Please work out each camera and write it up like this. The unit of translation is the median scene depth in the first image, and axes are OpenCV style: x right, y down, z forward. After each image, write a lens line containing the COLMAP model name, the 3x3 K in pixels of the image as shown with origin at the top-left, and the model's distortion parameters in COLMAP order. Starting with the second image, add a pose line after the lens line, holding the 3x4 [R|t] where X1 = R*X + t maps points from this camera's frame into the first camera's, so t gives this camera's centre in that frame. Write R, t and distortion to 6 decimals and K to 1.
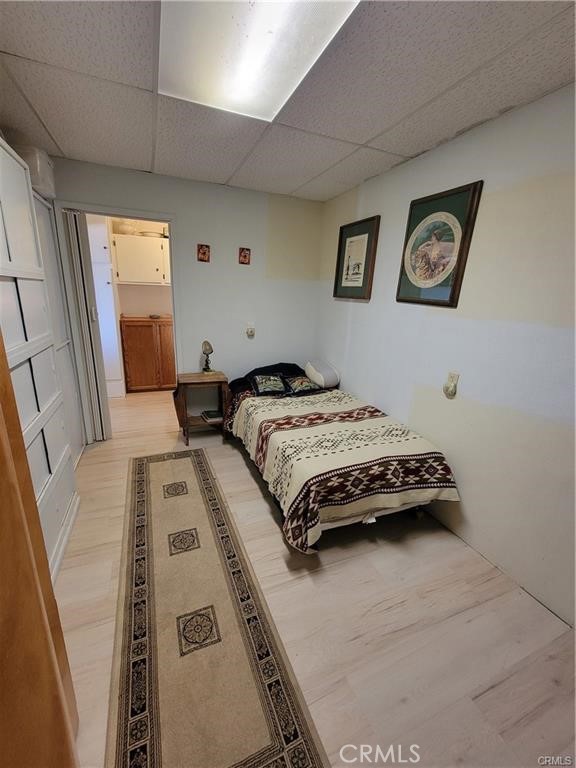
lens RADIAL K [[312.1, 0, 276.6], [0, 312.1, 383.4], [0, 0, 1]] dist [-0.004230, -0.000780]
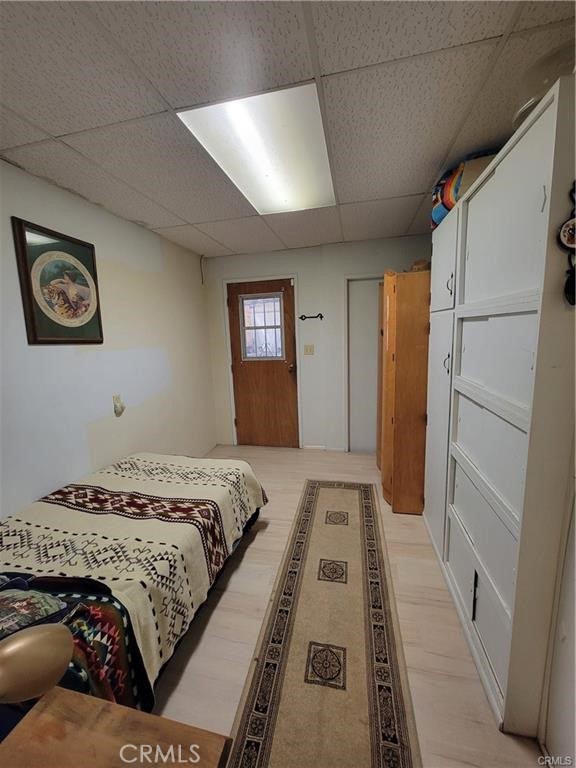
lens RADIAL K [[312.1, 0, 285.9], [0, 312.1, 382.2], [0, 0, 1]] dist [-0.004230, -0.000780]
pose [[-0.832425, -0.094966, 0.545939, -0.621770], [0.158208, 0.903469, 0.398389, -0.443491], [-0.531072, 0.418001, -0.737046, 1.471093]]
